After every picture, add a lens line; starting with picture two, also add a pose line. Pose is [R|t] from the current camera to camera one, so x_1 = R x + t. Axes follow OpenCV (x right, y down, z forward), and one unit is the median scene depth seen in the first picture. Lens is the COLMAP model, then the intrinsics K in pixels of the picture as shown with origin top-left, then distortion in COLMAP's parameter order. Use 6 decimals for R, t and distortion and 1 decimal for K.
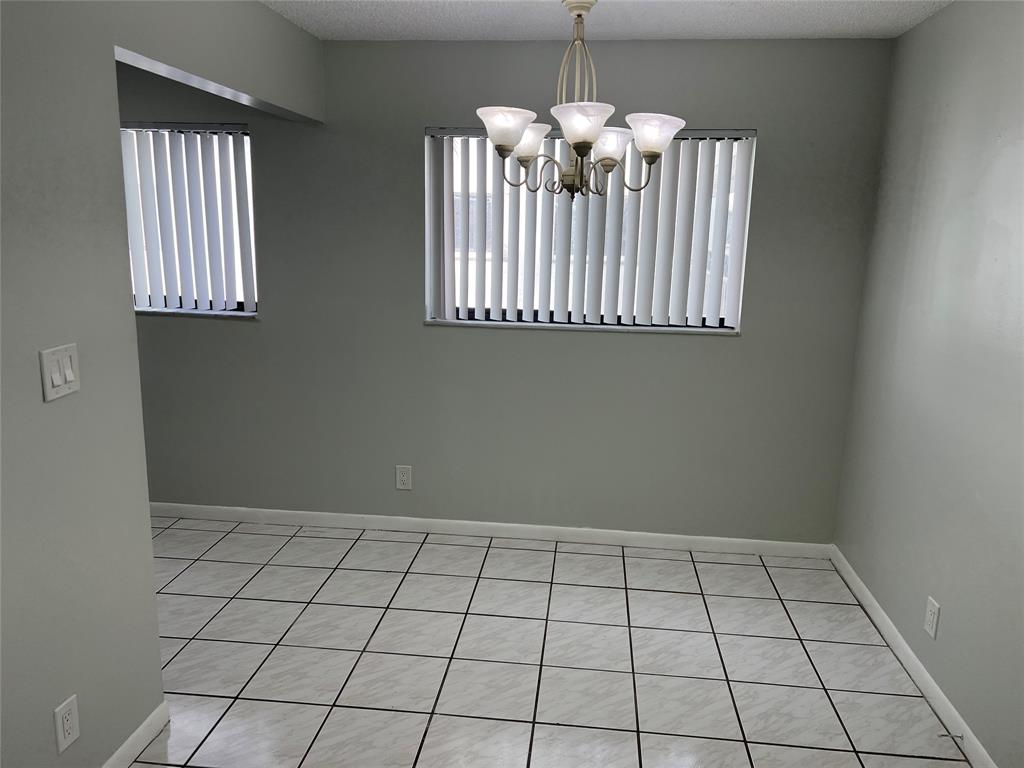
lens RADIAL K [[778.2, 0, 512.0], [0, 778.2, 384.0], [0, 0, 1]] dist [0.000744, -0.000075]
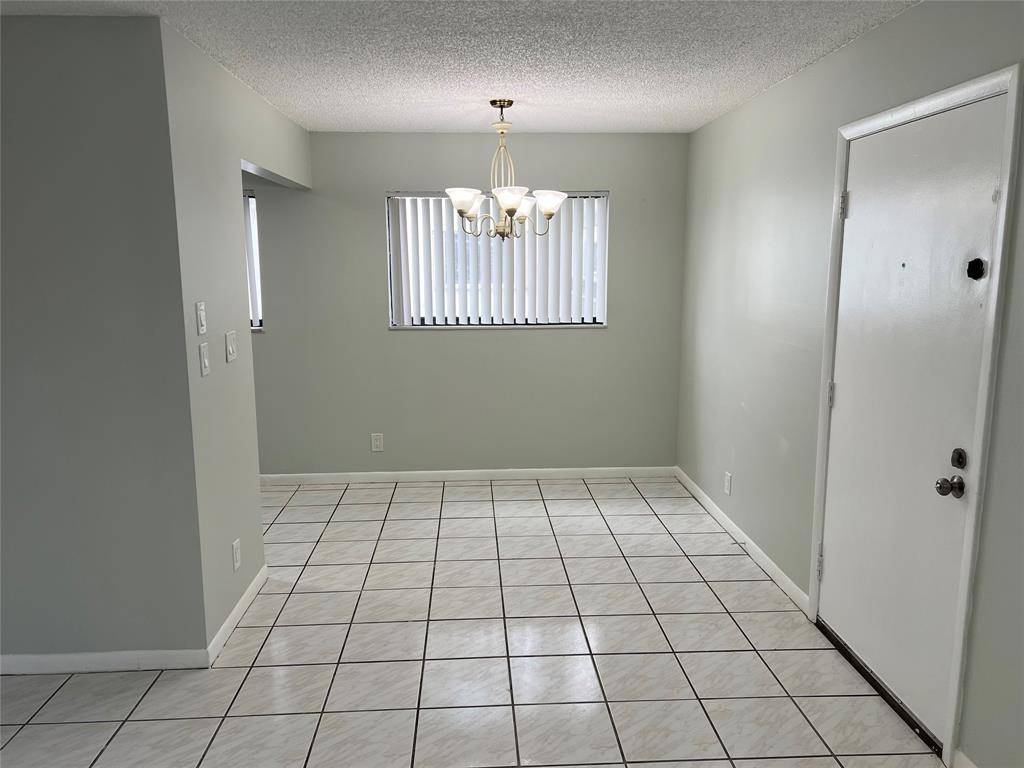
lens RADIAL K [[771.2, 0, 517.8], [0, 771.2, 386.3], [0, 0, 1]] dist [0.040679, -0.004542]
pose [[0.985511, -0.053303, 0.161018, -0.130702], [0.059109, 0.997755, -0.031484, 0.095189], [-0.158978, 0.040546, 0.986449, -0.466888]]
